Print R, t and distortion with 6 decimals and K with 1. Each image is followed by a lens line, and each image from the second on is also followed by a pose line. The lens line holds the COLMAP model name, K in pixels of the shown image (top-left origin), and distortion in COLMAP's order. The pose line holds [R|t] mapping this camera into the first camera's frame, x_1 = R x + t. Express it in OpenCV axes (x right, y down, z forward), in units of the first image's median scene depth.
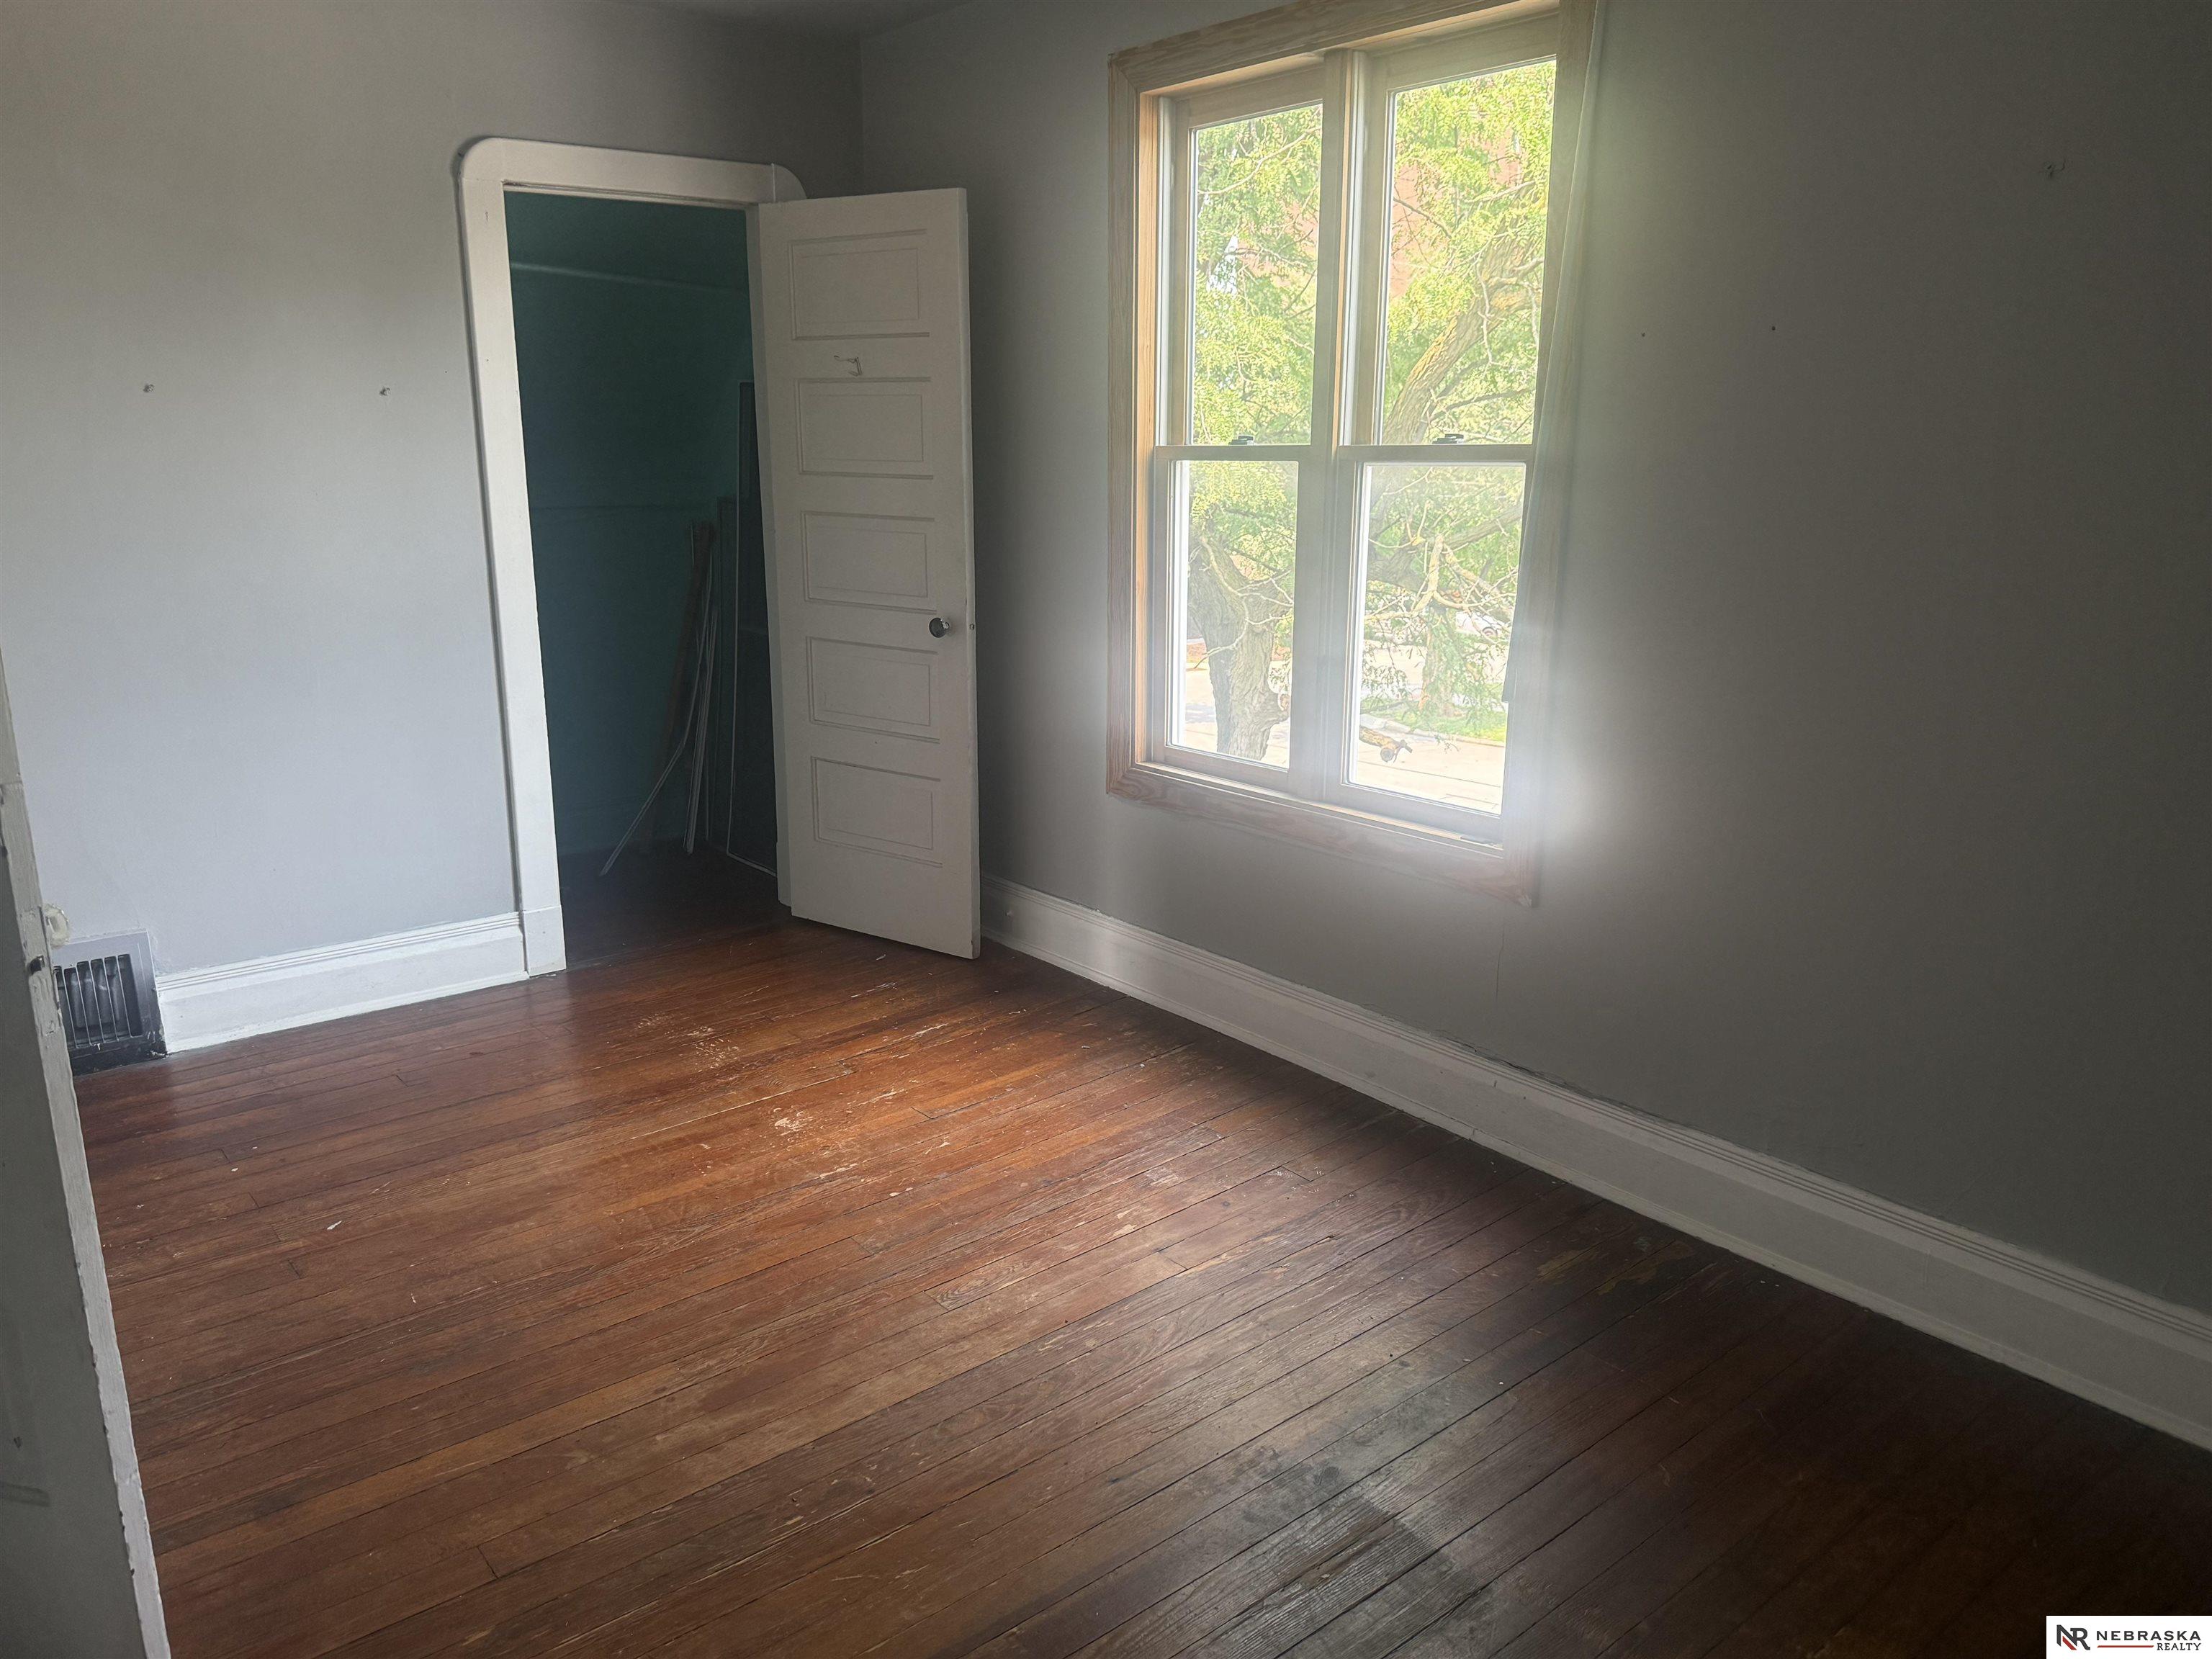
lens RADIAL K [[1601.8, 0, 1102.9], [0, 1601.8, 837.5], [0, 0, 1]] dist [0.011628, -0.028469]
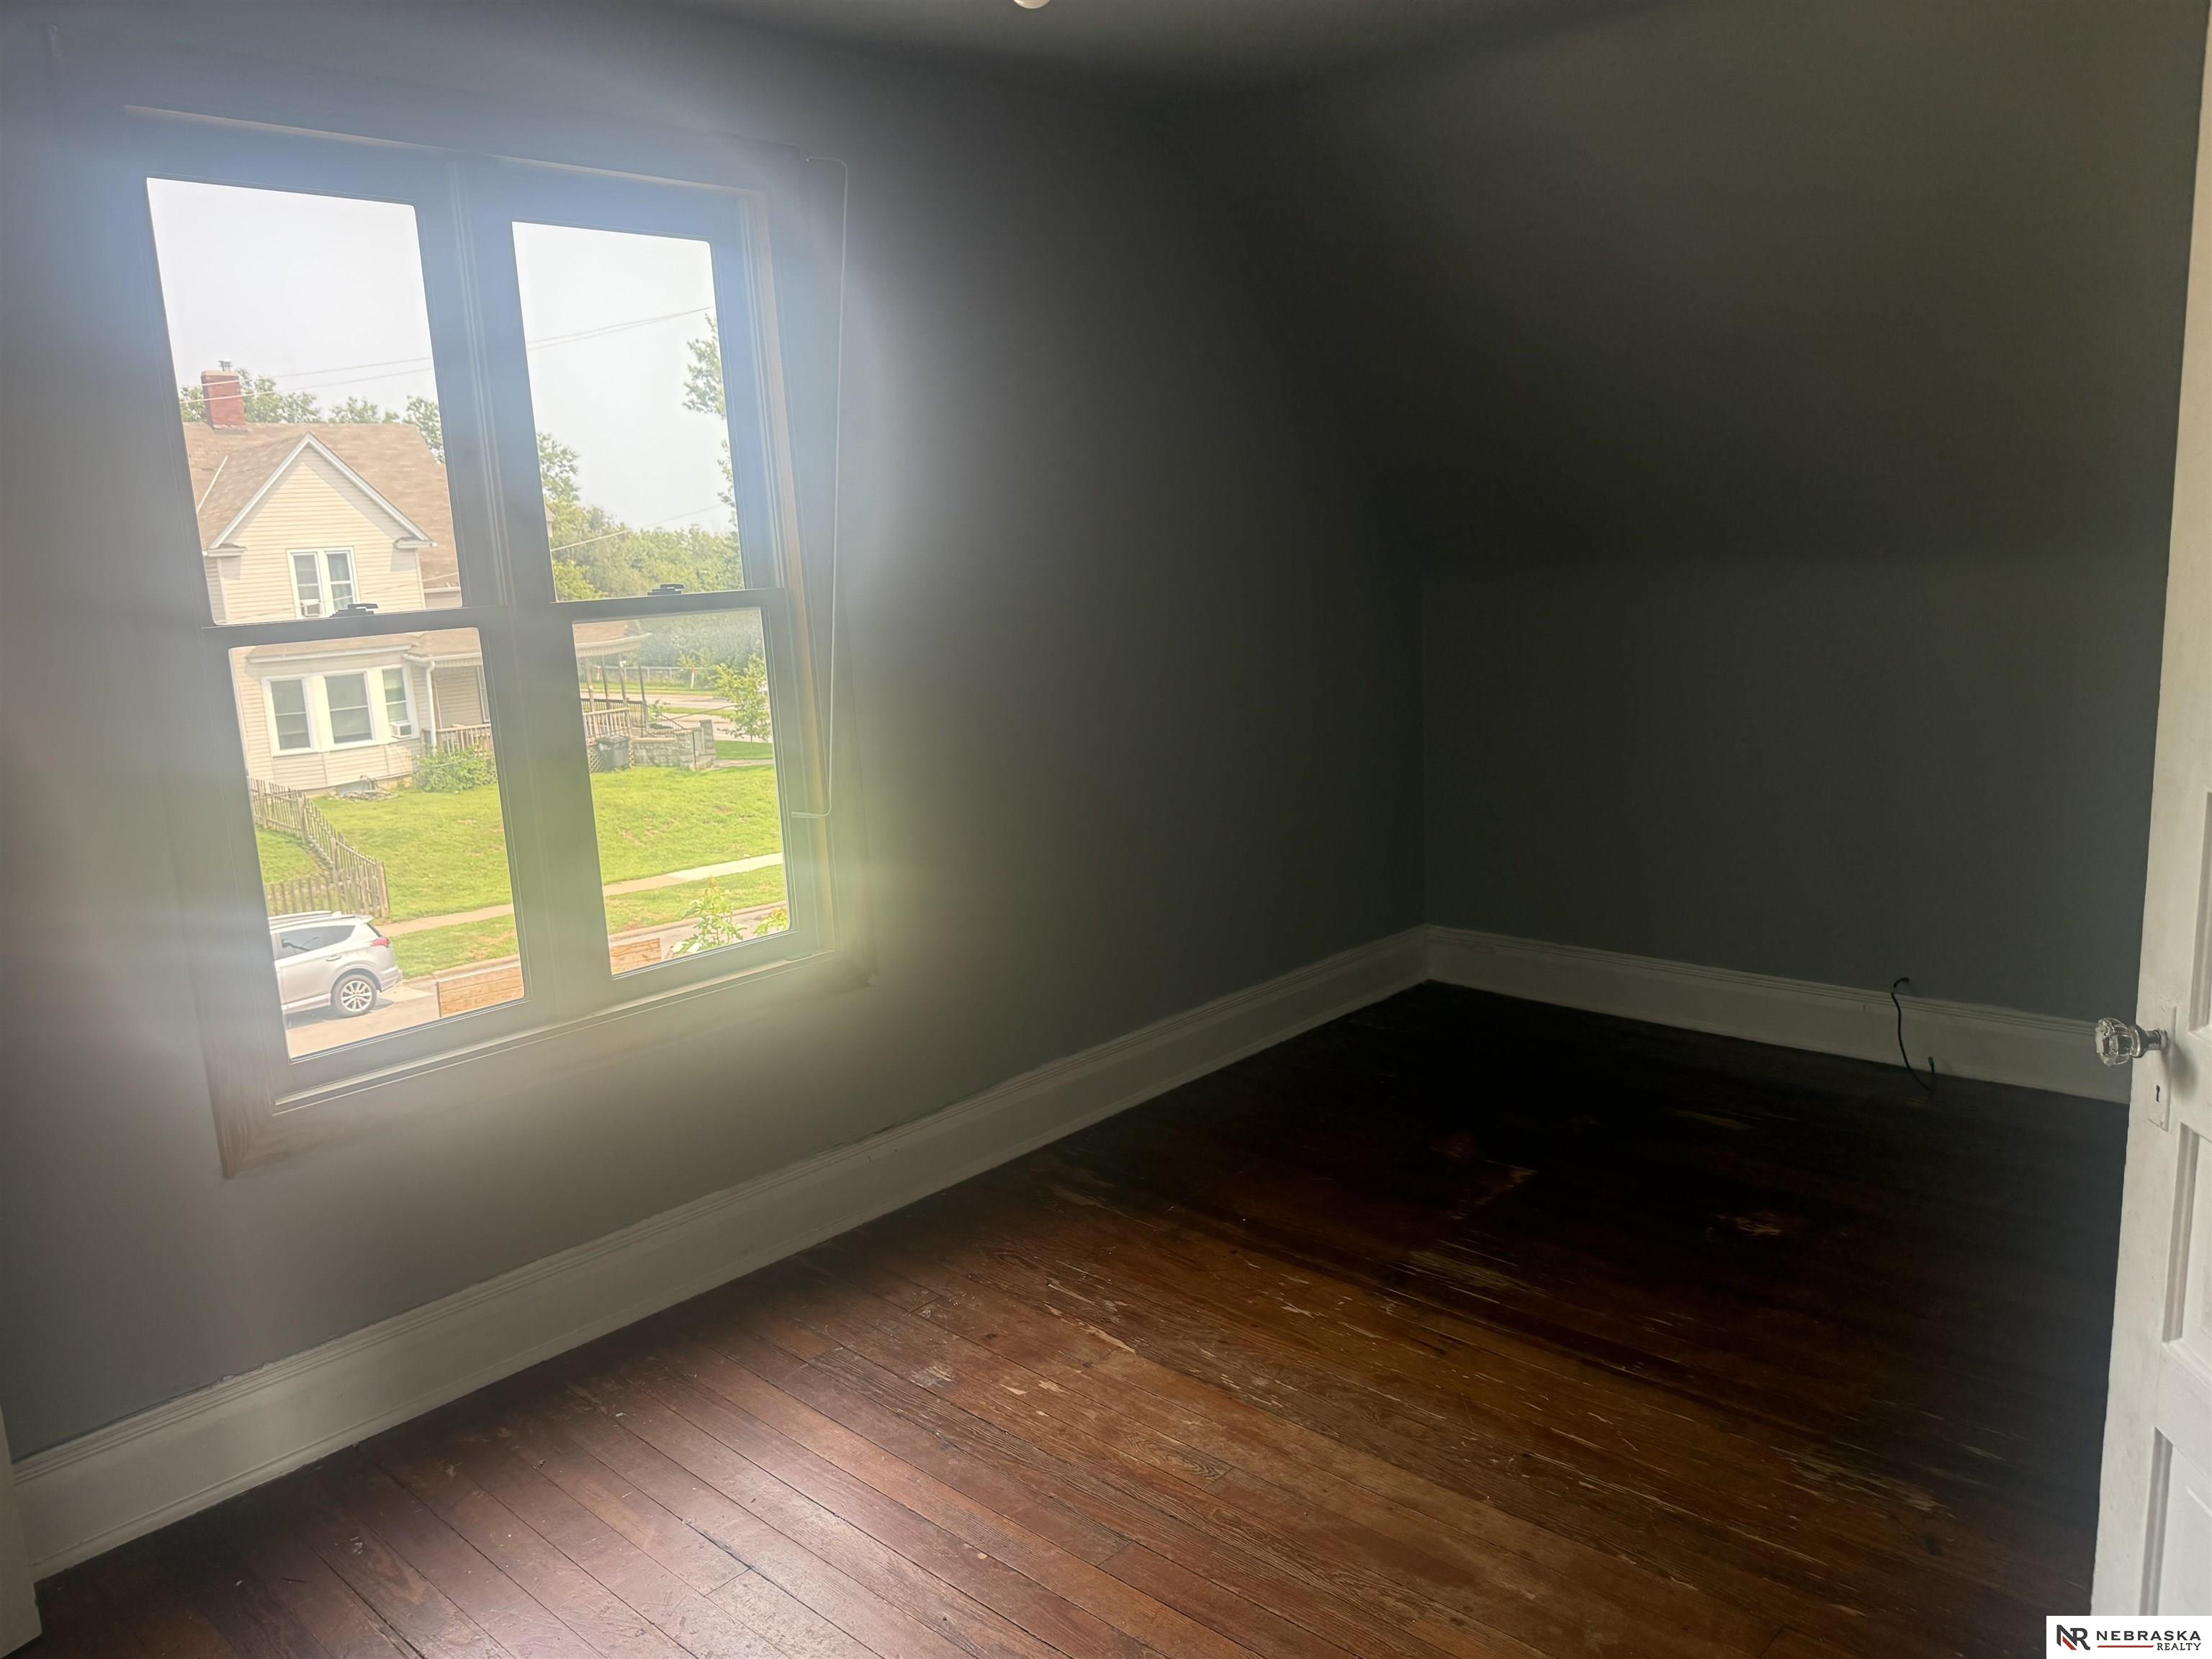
lens RADIAL K [[1601.8, 0, 1103.8], [0, 1601.8, 824.8], [0, 0, 1]] dist [0.011628, -0.028469]
pose [[-0.135128, -0.175204, 0.975215, -0.844174], [0.290344, 0.934035, 0.208037, -0.252141], [-0.947334, 0.311259, -0.075344, 0.905937]]
